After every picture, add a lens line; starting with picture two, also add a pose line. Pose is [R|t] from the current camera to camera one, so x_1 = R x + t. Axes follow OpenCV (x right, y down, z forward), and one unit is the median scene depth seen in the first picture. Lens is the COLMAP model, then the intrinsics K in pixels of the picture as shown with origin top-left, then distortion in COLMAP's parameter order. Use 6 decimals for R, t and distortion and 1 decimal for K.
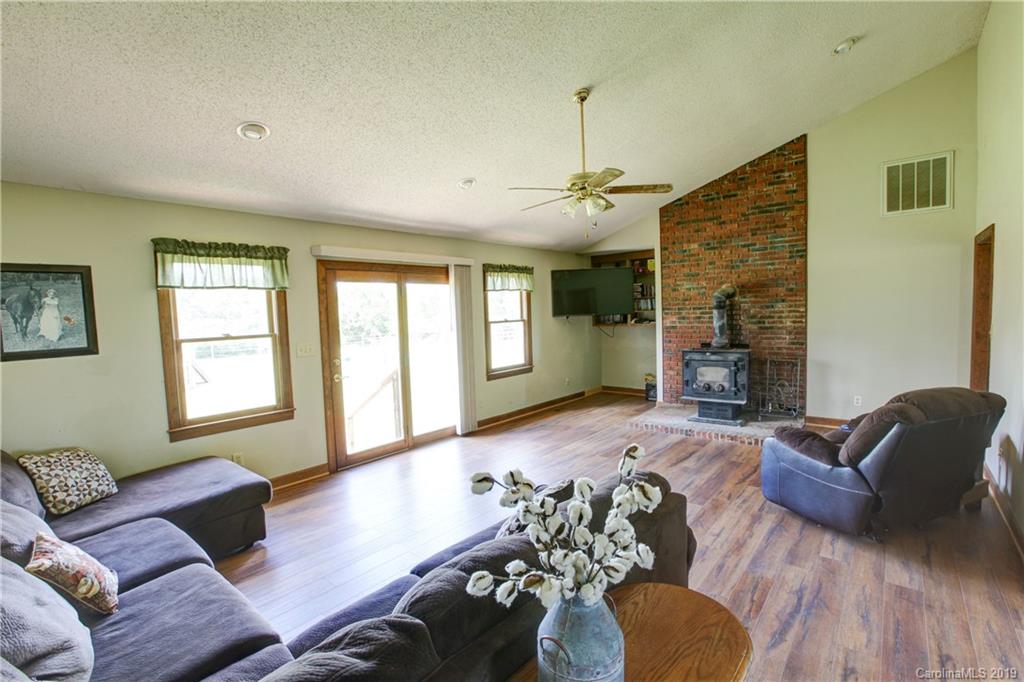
lens RADIAL K [[469.8, 0, 513.6], [0, 469.8, 339.1], [0, 0, 1]] dist [-0.055790, 0.020376]
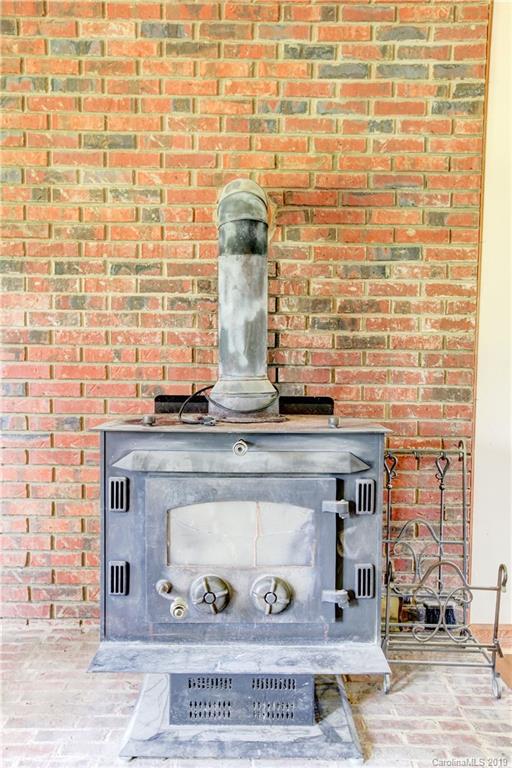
lens RADIAL K [[678.2, 0, 251.7], [0, 678.2, 386.5], [0, 0, 1]] dist [0.023949, 0.019535]
pose [[0.765761, 0.001397, 0.643123, 0.215873], [0.002574, 0.999983, -0.005236, 0.006196], [-0.643120, 0.005665, 0.765745, 0.725216]]
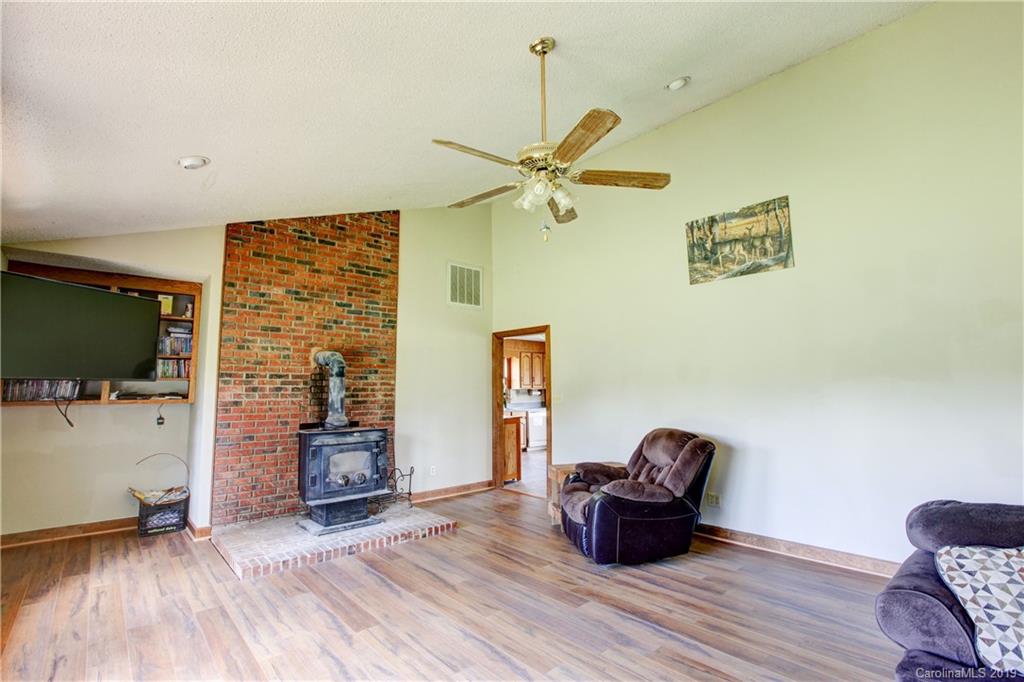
lens RADIAL K [[469.8, 0, 513.6], [0, 469.8, 339.1], [0, 0, 1]] dist [-0.055790, 0.020376]
pose [[0.129537, 0.139943, 0.981650, -0.297897], [0.063001, 0.986829, -0.148995, 0.007834], [-0.989571, 0.081145, 0.119015, 0.612422]]
